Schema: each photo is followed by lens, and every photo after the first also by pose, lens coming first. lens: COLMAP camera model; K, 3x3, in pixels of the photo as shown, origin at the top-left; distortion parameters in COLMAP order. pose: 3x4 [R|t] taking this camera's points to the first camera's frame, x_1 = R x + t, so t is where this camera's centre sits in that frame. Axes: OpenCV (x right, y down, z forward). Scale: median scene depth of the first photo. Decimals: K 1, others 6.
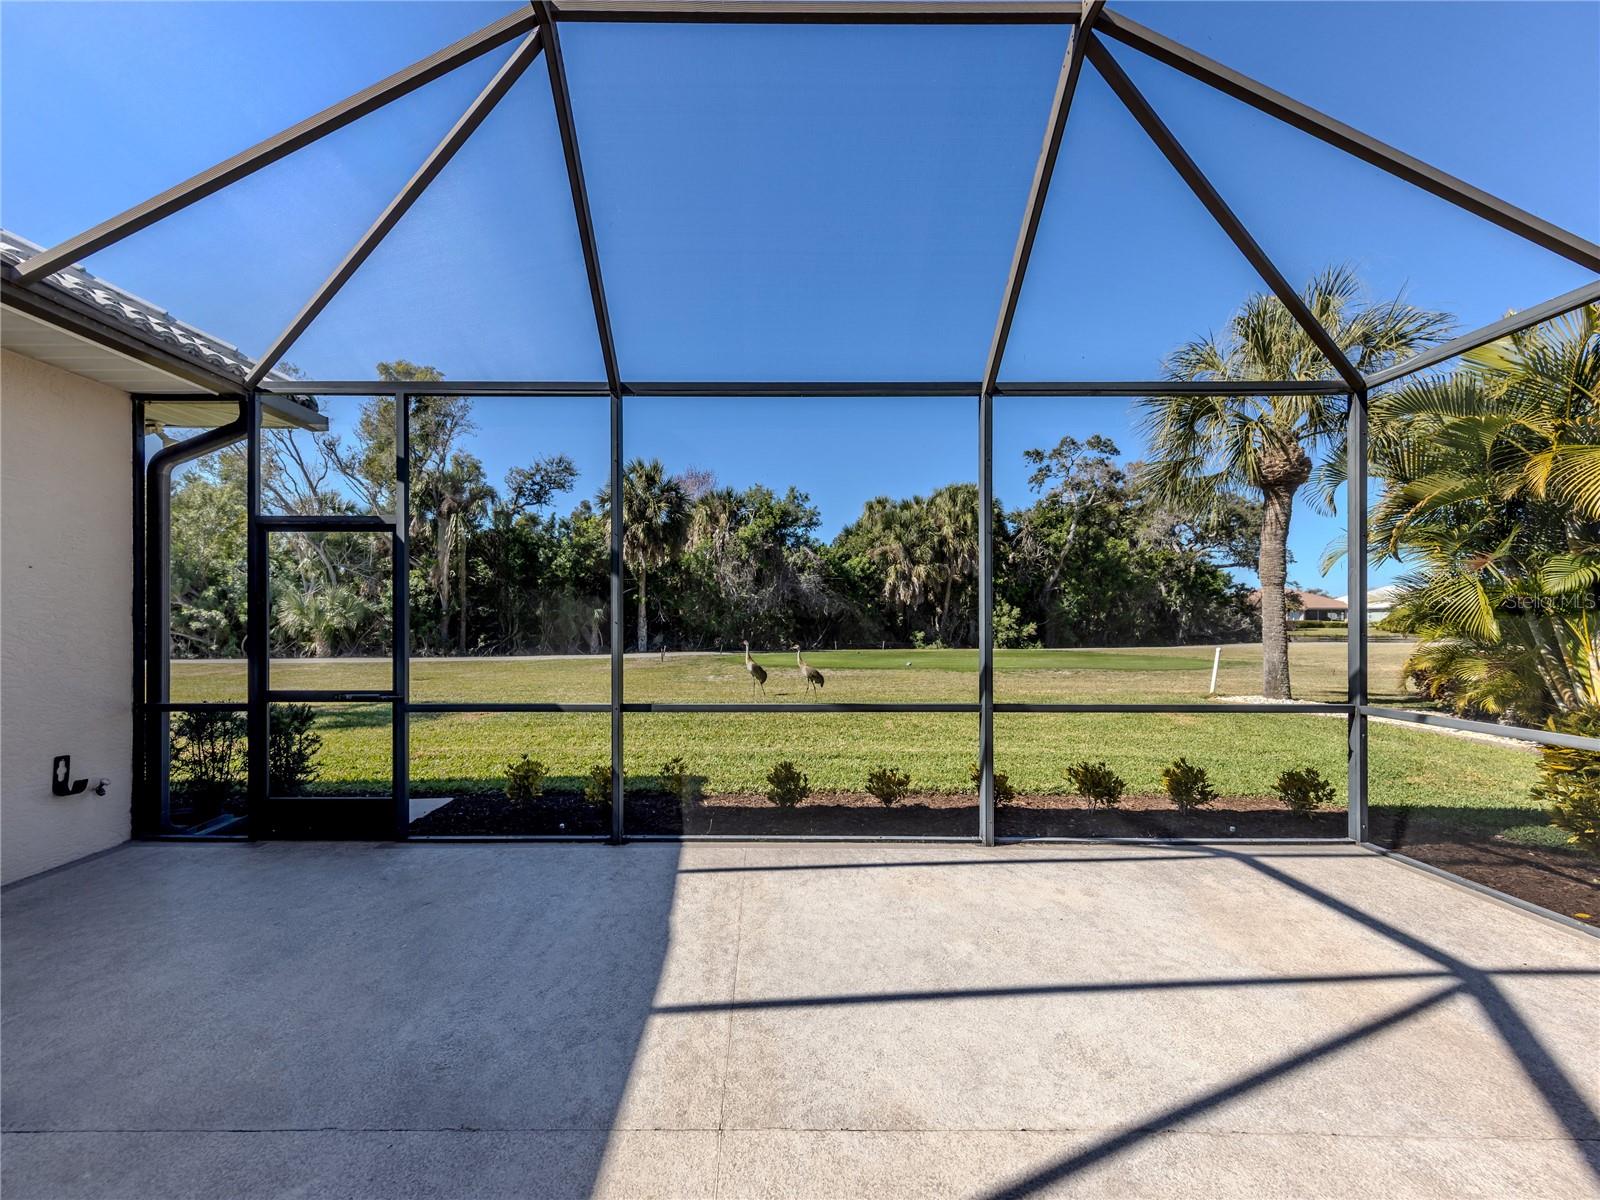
lens RADIAL K [[566.2, 0, 789.3], [0, 566.2, 626.1], [0, 0, 1]] dist [0.011900, -0.002456]
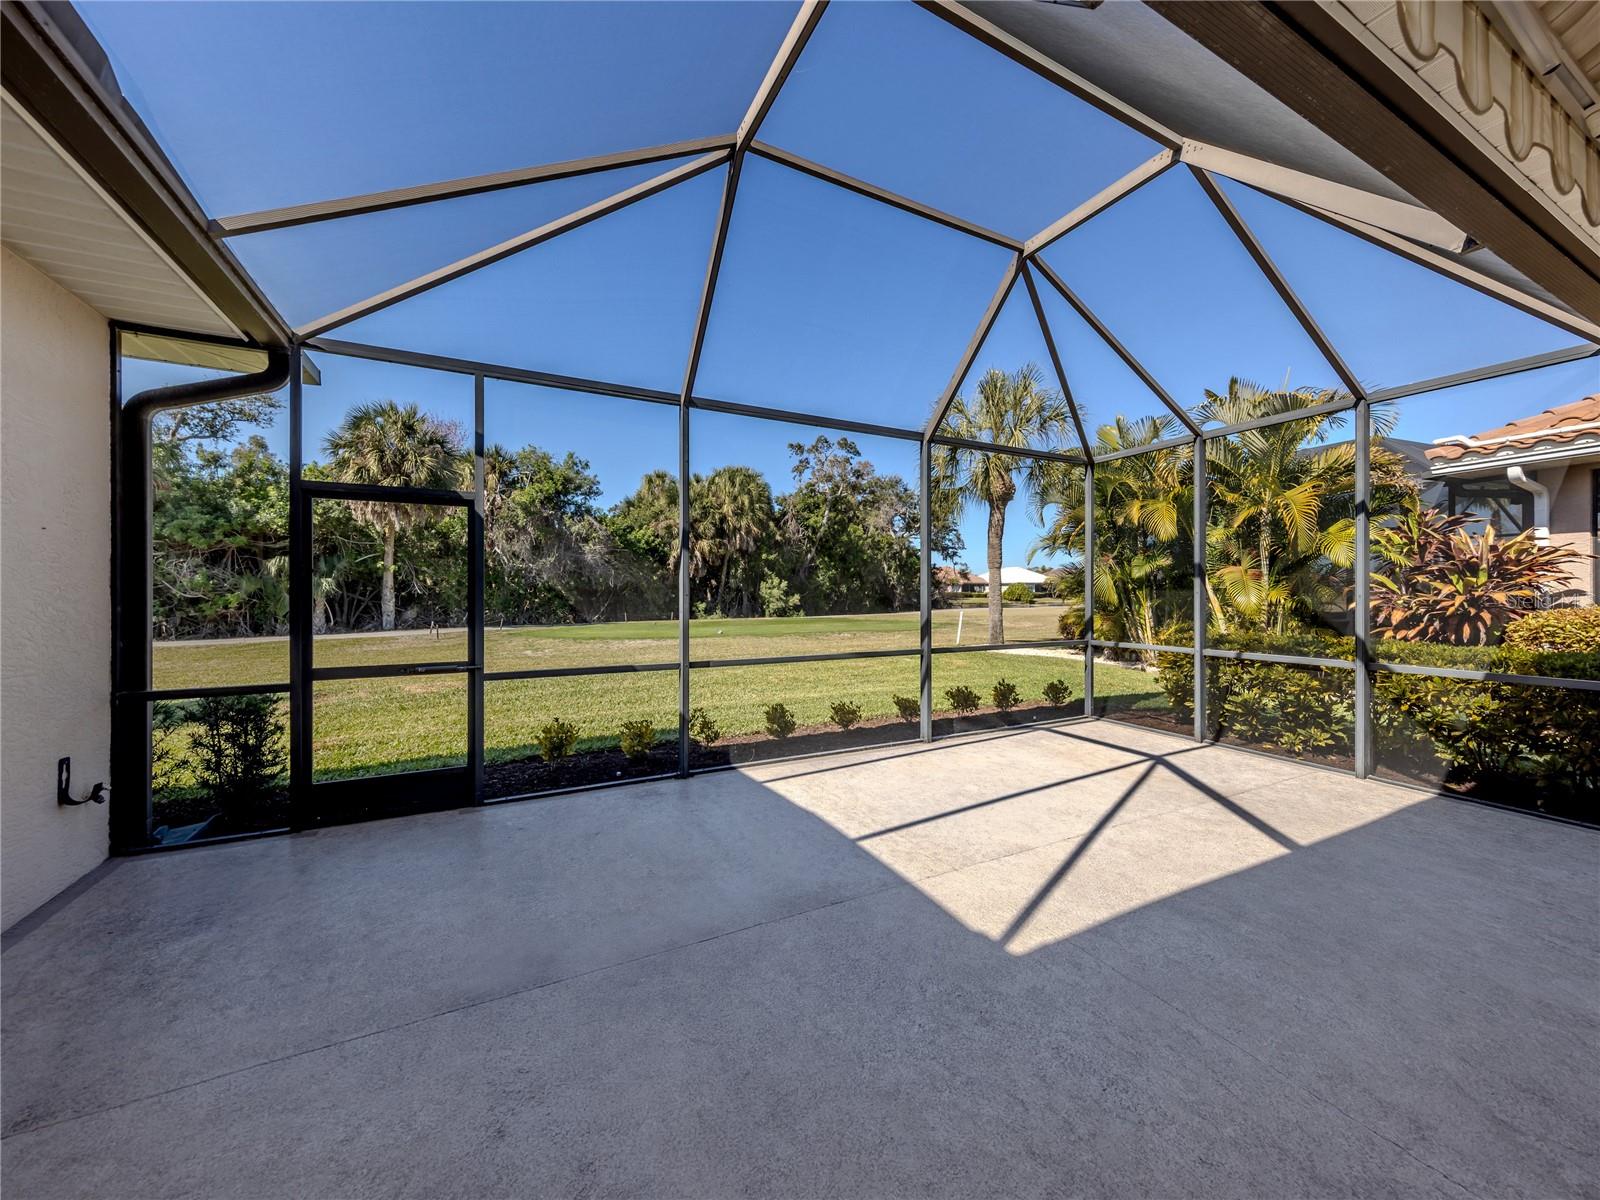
lens RADIAL K [[566.2, 0, 791.4], [0, 566.2, 602.0], [0, 0, 1]] dist [0.011900, -0.002456]
pose [[0.896554, -0.007933, 0.442863, -0.271708], [0.004475, 0.999951, 0.008853, -0.000389], [-0.442912, -0.005955, 0.896545, -0.078612]]
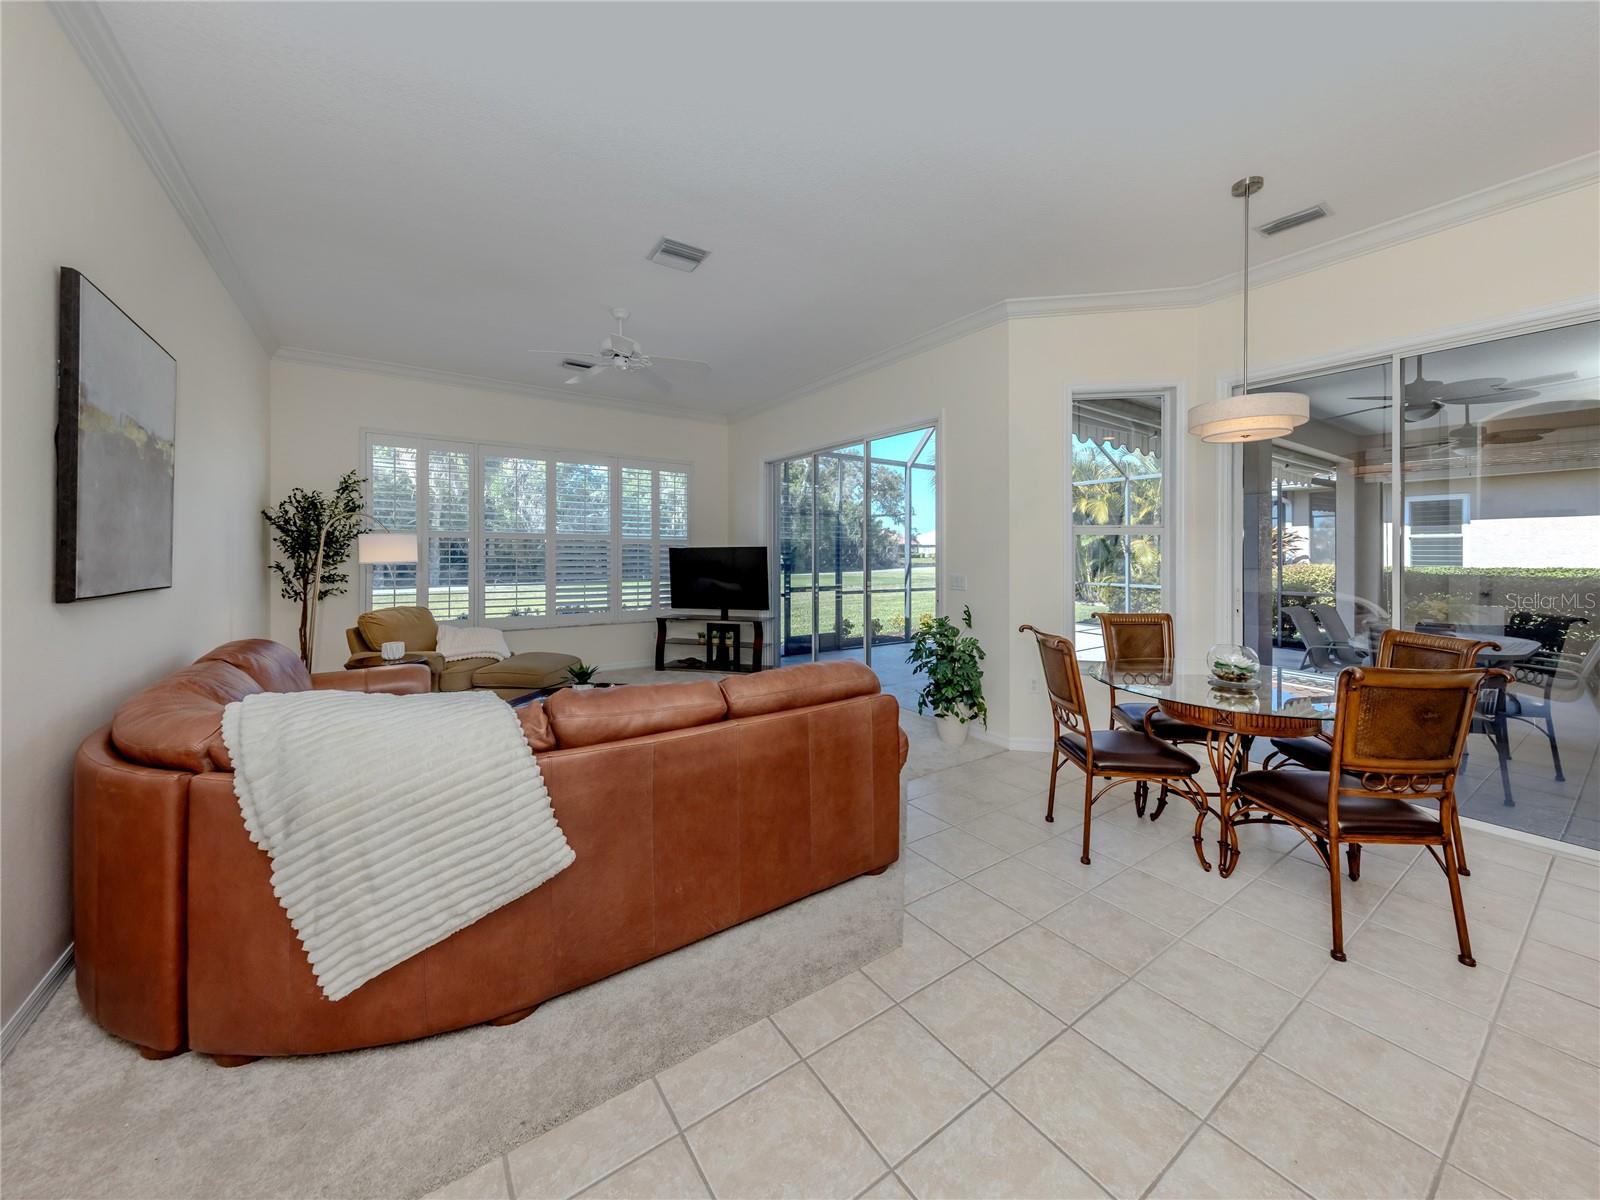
lens RADIAL K [[566.2, 0, 795.9], [0, 566.2, 544.4], [0, 0, 1]] dist [0.011900, -0.002456]
pose [[0.827398, 0.010898, 0.561510, -0.937745], [0.000711, 0.999791, -0.020452, -0.003613], [-0.561615, 0.017321, 0.827217, -0.353749]]
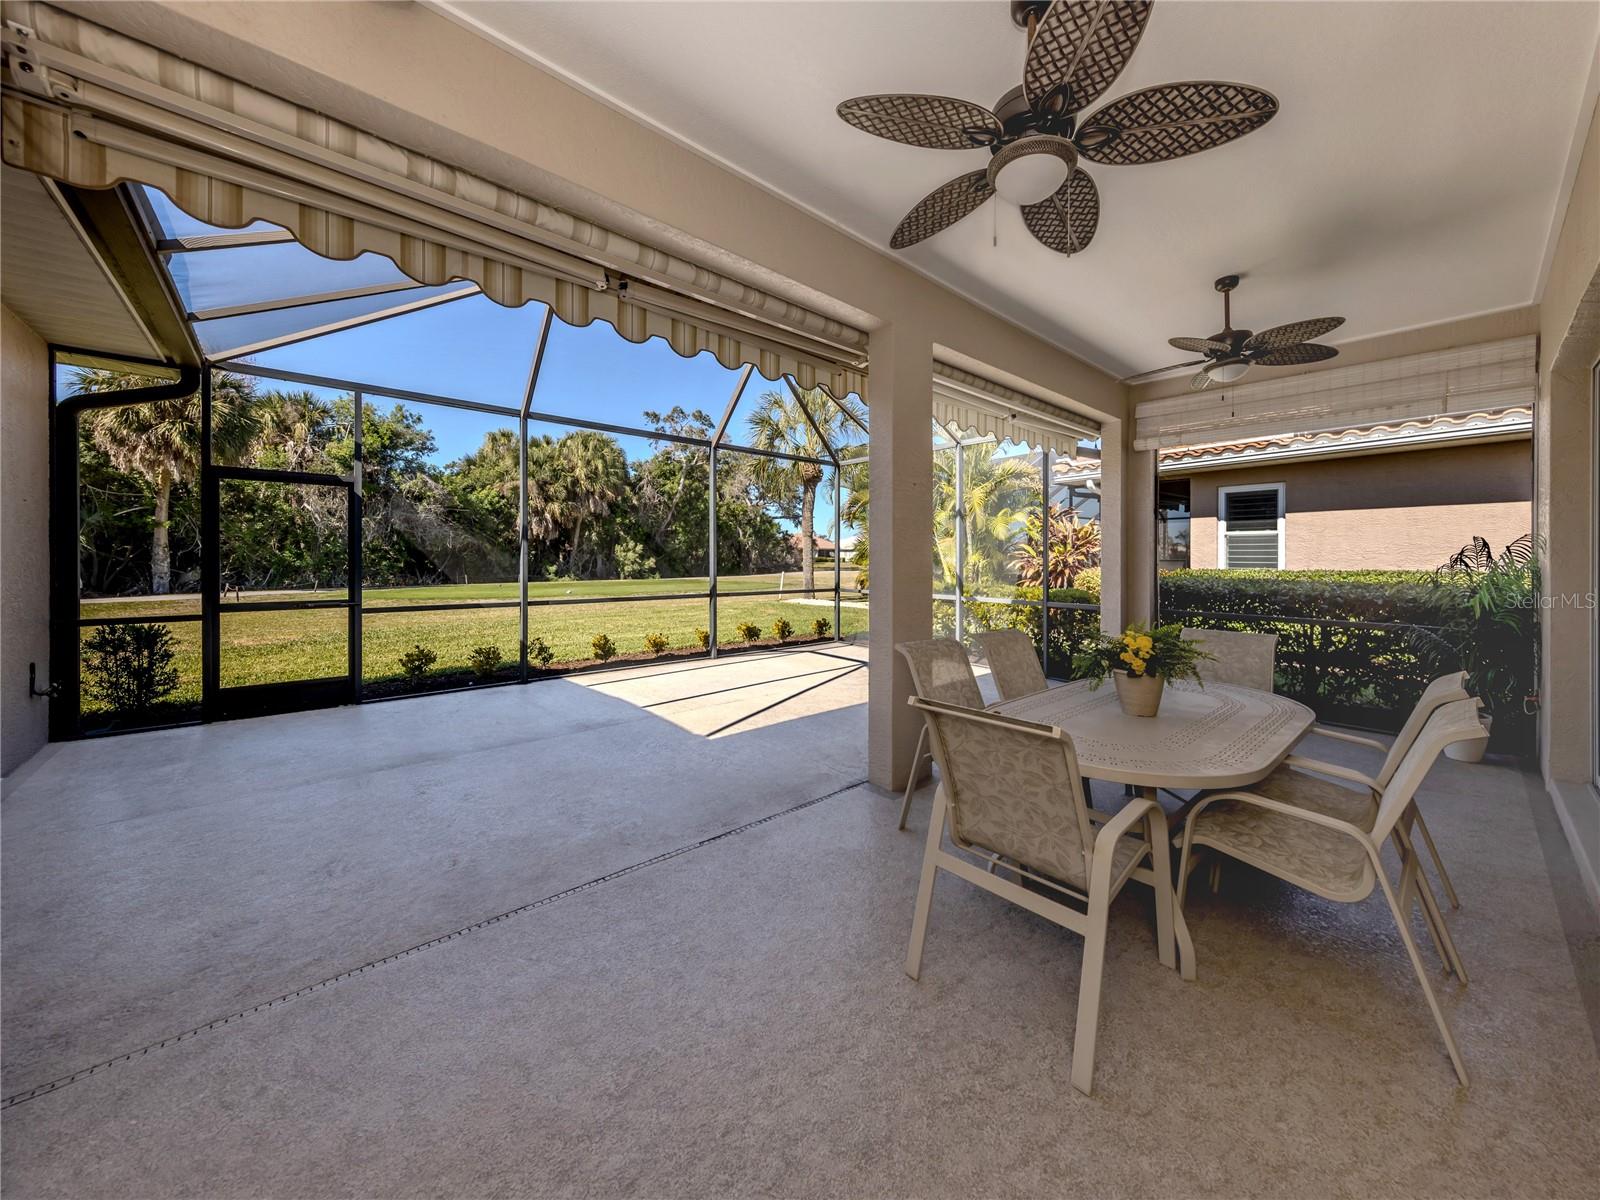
lens RADIAL K [[566.2, 0, 813.3], [0, 566.2, 573.5], [0, 0, 1]] dist [0.011900, -0.002456]
pose [[0.747551, -0.013223, 0.664073, -0.335451], [-0.000948, 0.999780, 0.020975, 0.007695], [-0.664204, -0.016309, 0.747374, -0.357900]]
